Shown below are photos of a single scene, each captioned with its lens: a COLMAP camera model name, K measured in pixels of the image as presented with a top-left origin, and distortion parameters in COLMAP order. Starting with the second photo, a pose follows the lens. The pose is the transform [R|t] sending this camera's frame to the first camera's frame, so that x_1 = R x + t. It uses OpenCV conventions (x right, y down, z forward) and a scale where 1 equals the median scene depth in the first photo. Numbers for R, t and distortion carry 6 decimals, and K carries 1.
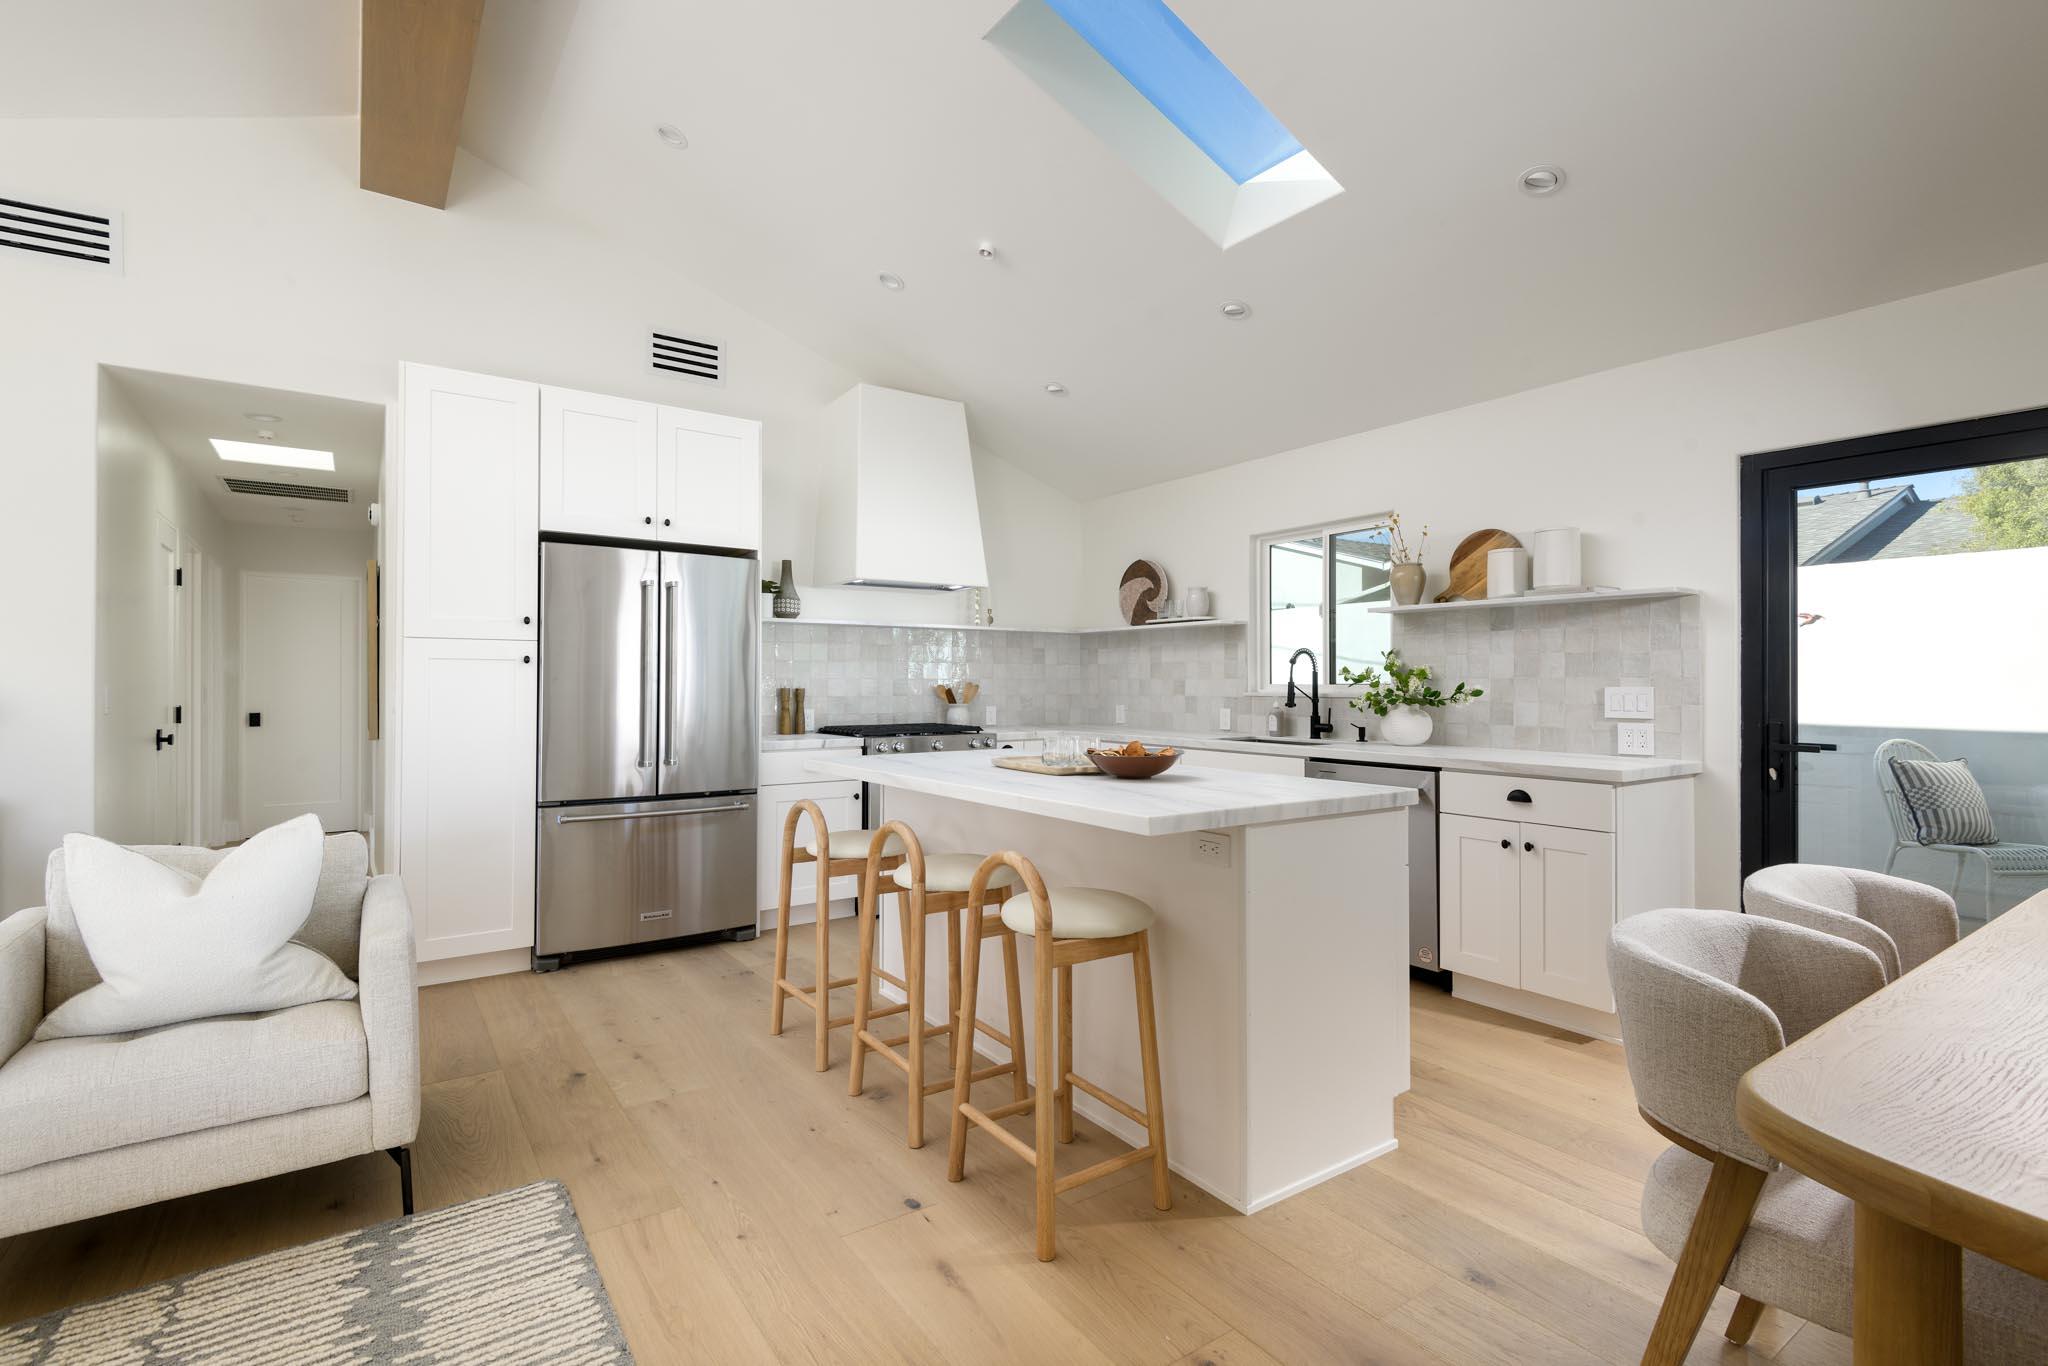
lens RADIAL K [[934.2, 0, 1014.8], [0, 934.2, 677.6], [0, 0, 1]] dist [0.019486, -0.014006]
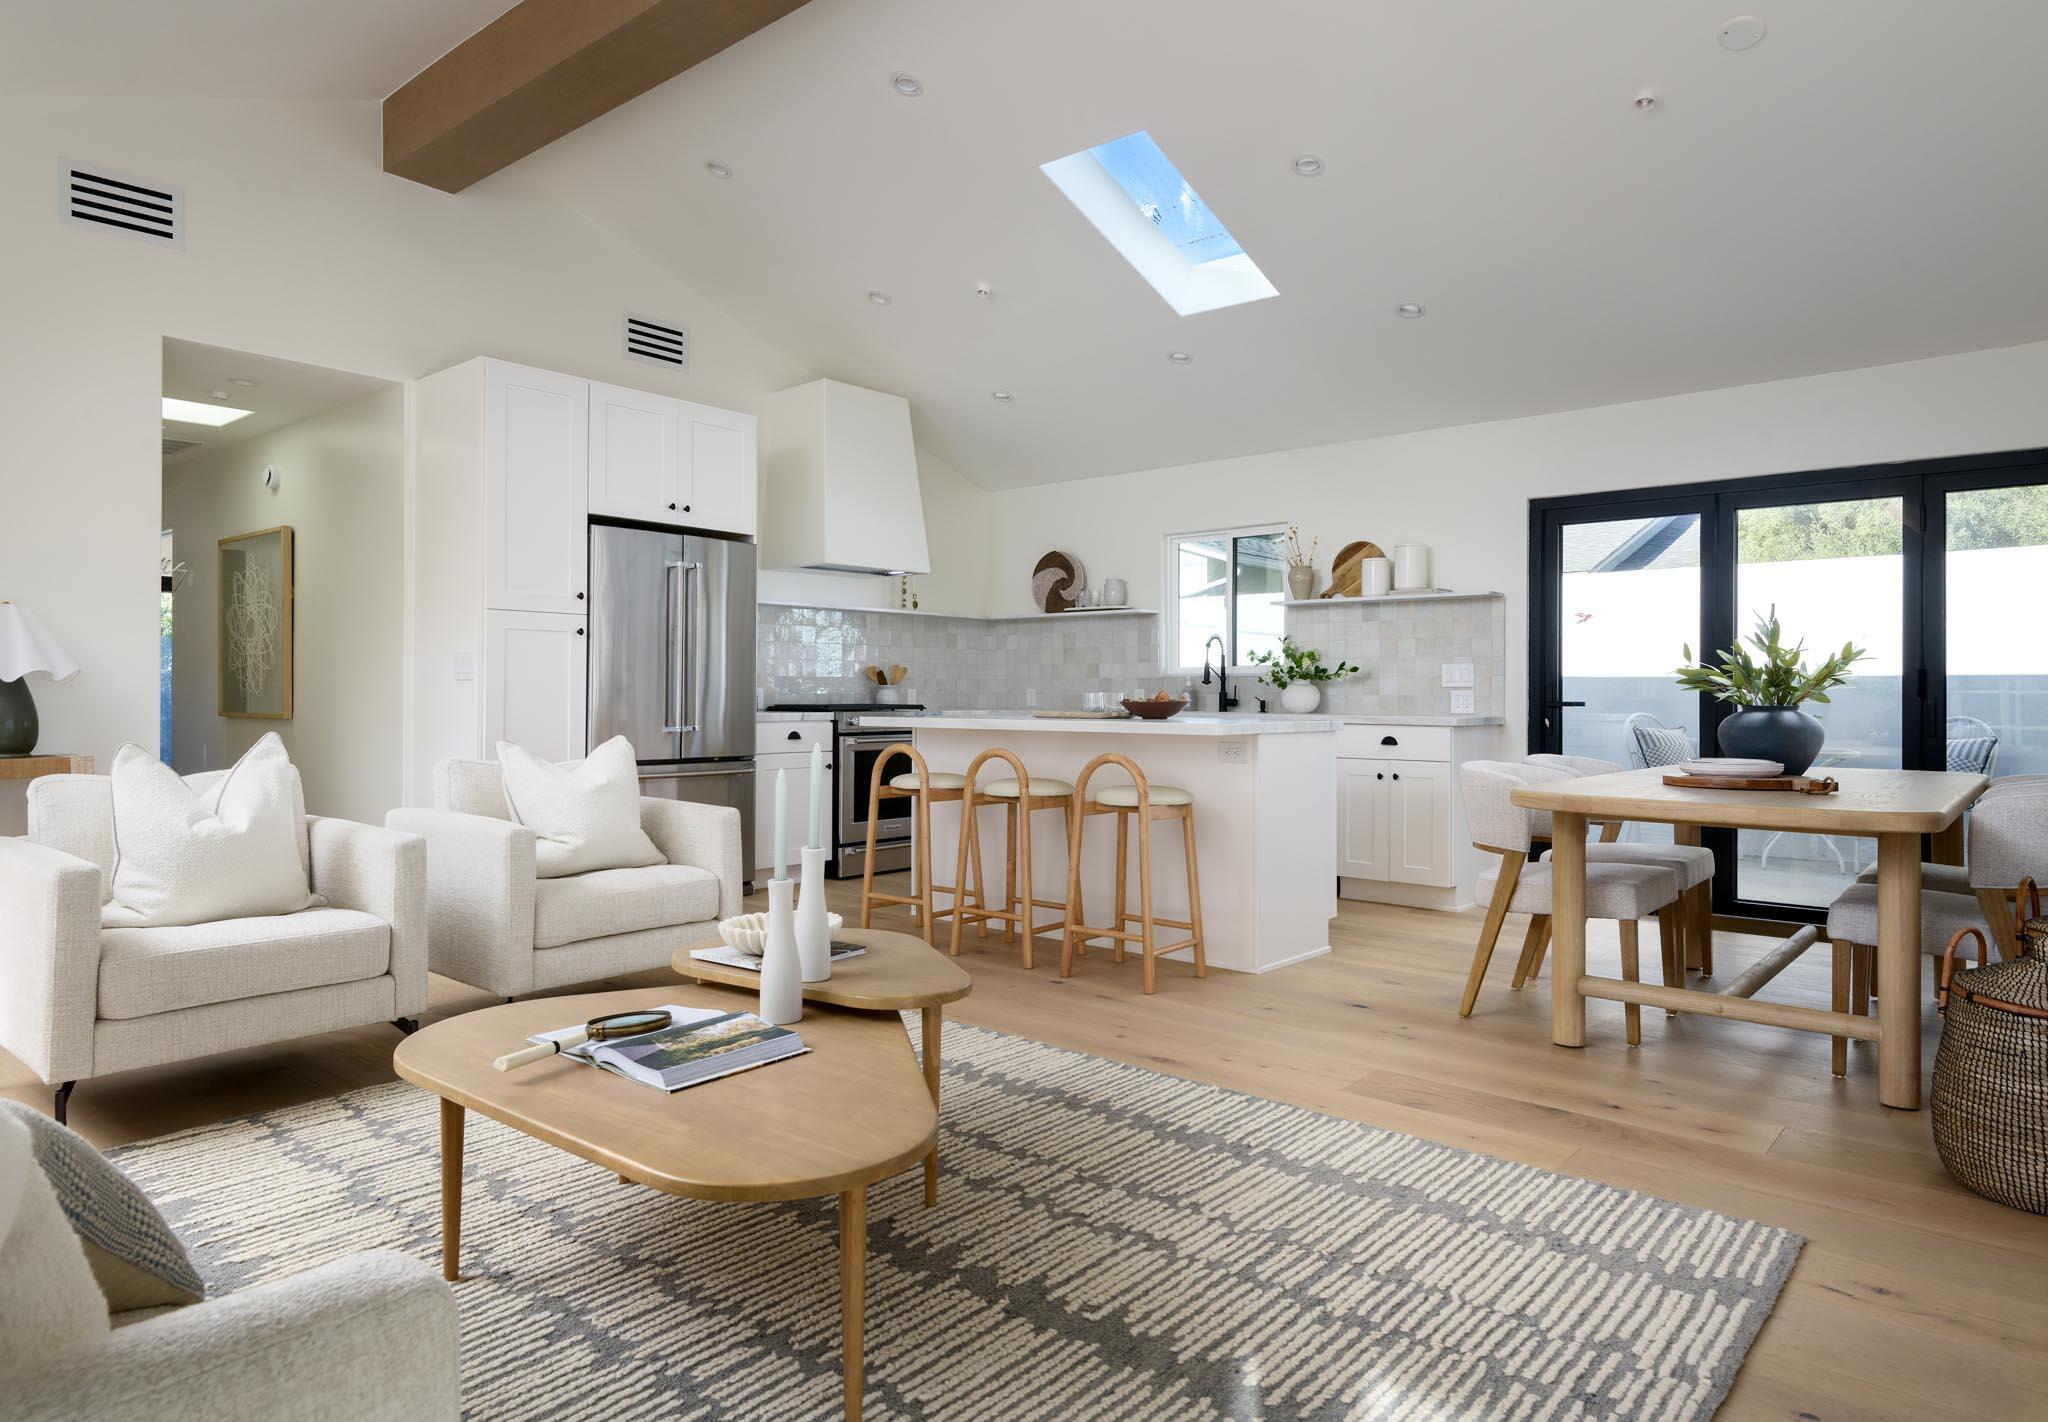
lens RADIAL K [[1222.5, 0, 1062.5], [0, 1222.5, 685.9], [0, 0, 1]] dist [0.032075, -0.001003]
pose [[0.961690, 0.002424, 0.274129, -0.317622], [-0.002668, 0.999996, 0.000519, 0.035441], [-0.274127, -0.001230, 0.961693, -0.454468]]
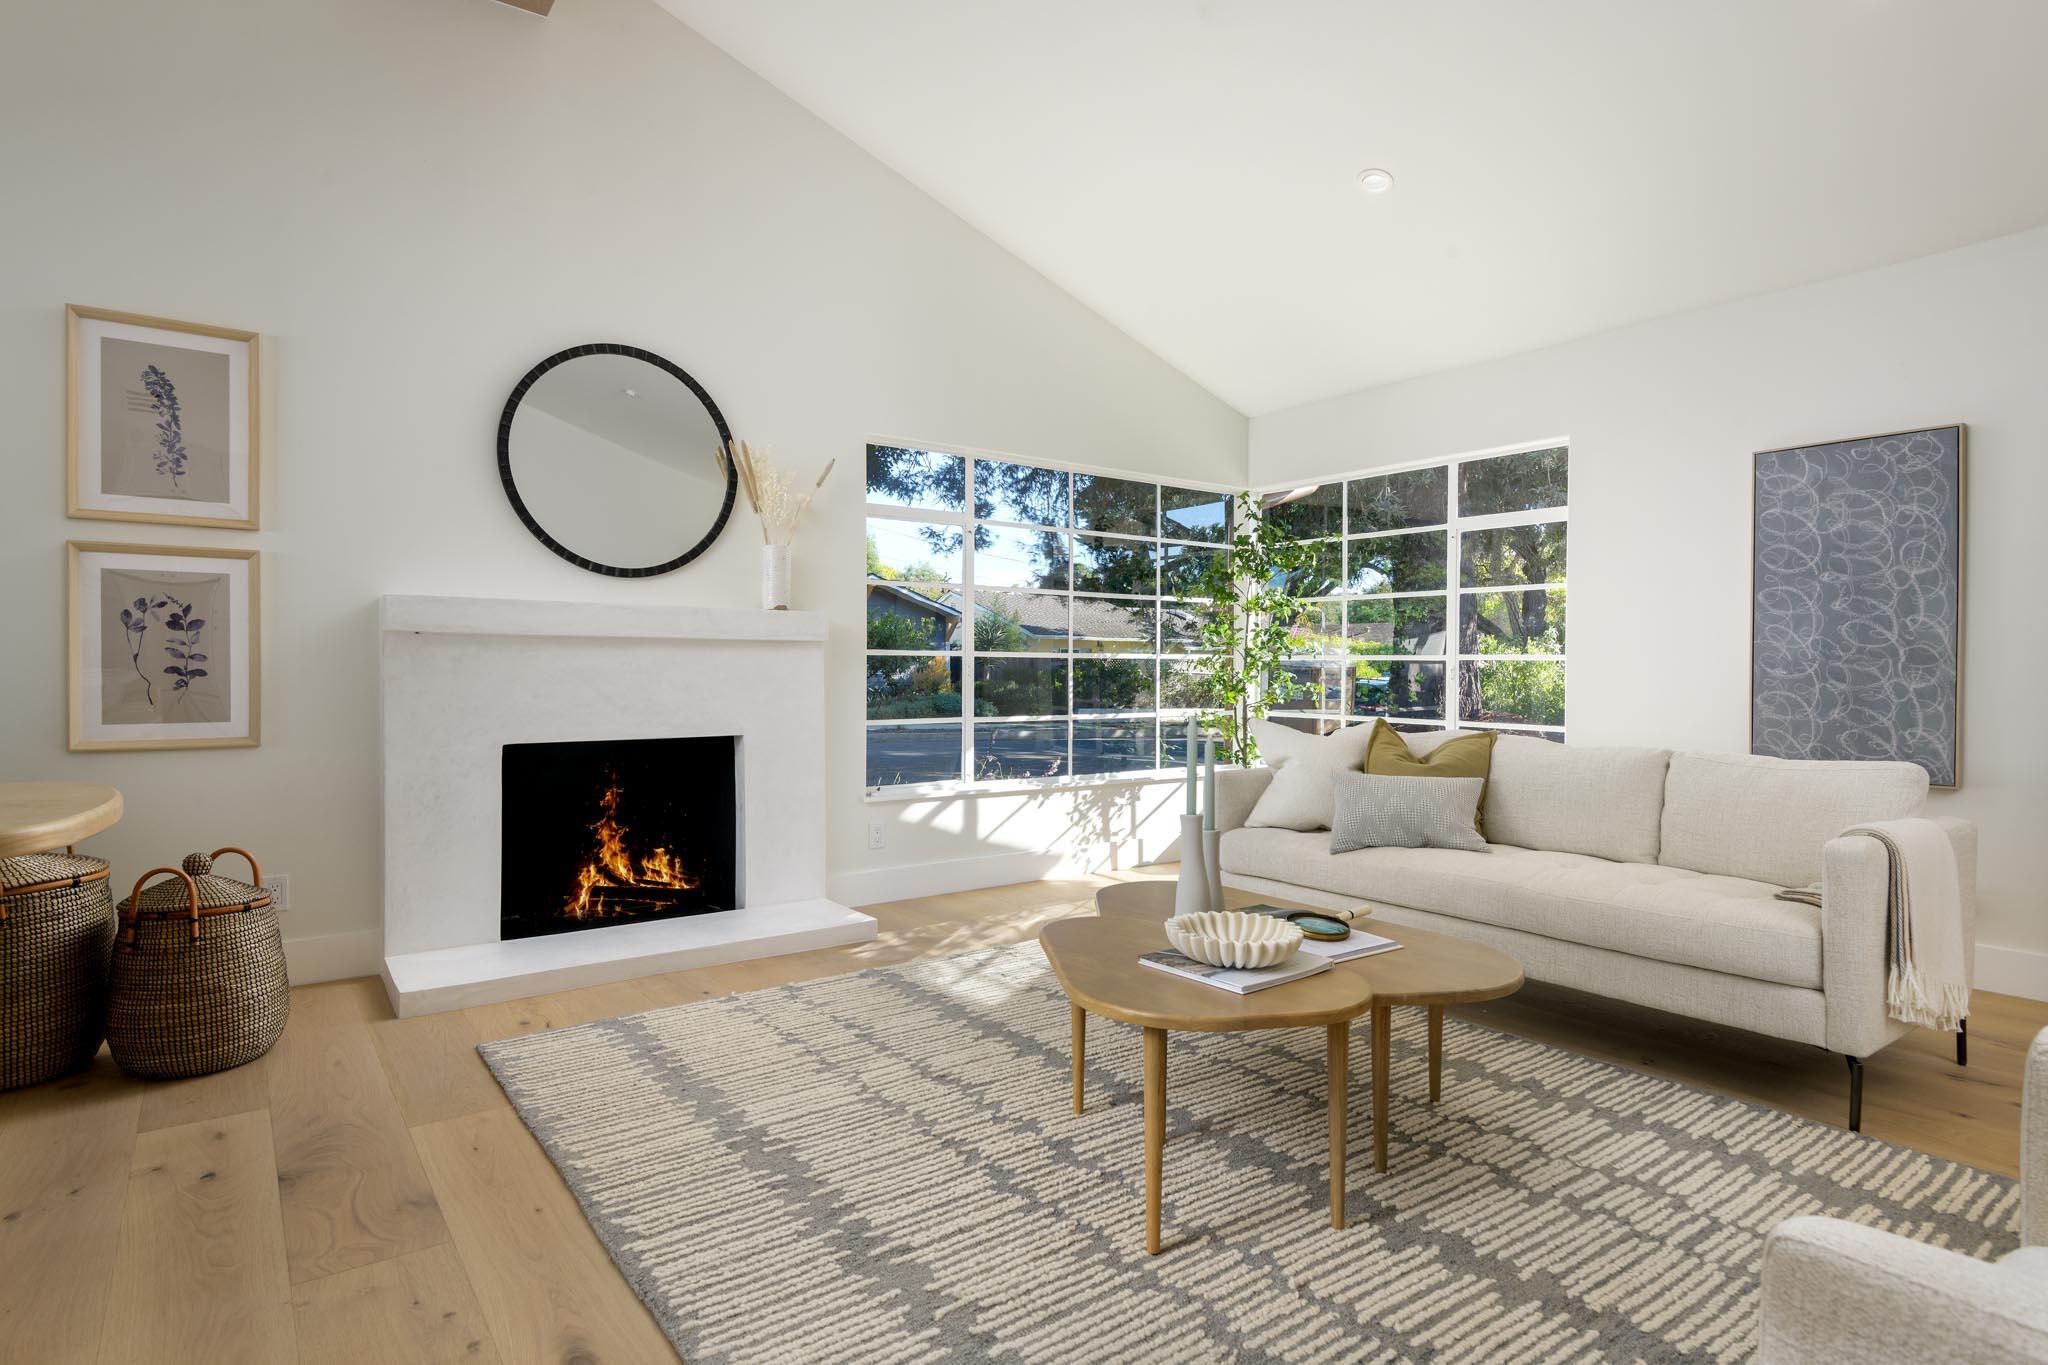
lens RADIAL K [[1090.5, 0, 1024.0], [0, 1090.5, 682.5], [0, 0, 1]] dist [0.034459, -0.027486]
pose [[-0.999655, -0.006525, -0.025441, -0.180114], [-0.006797, 0.999920, 0.010629, 0.040881], [0.025369, 0.010799, -0.999620, 0.643204]]
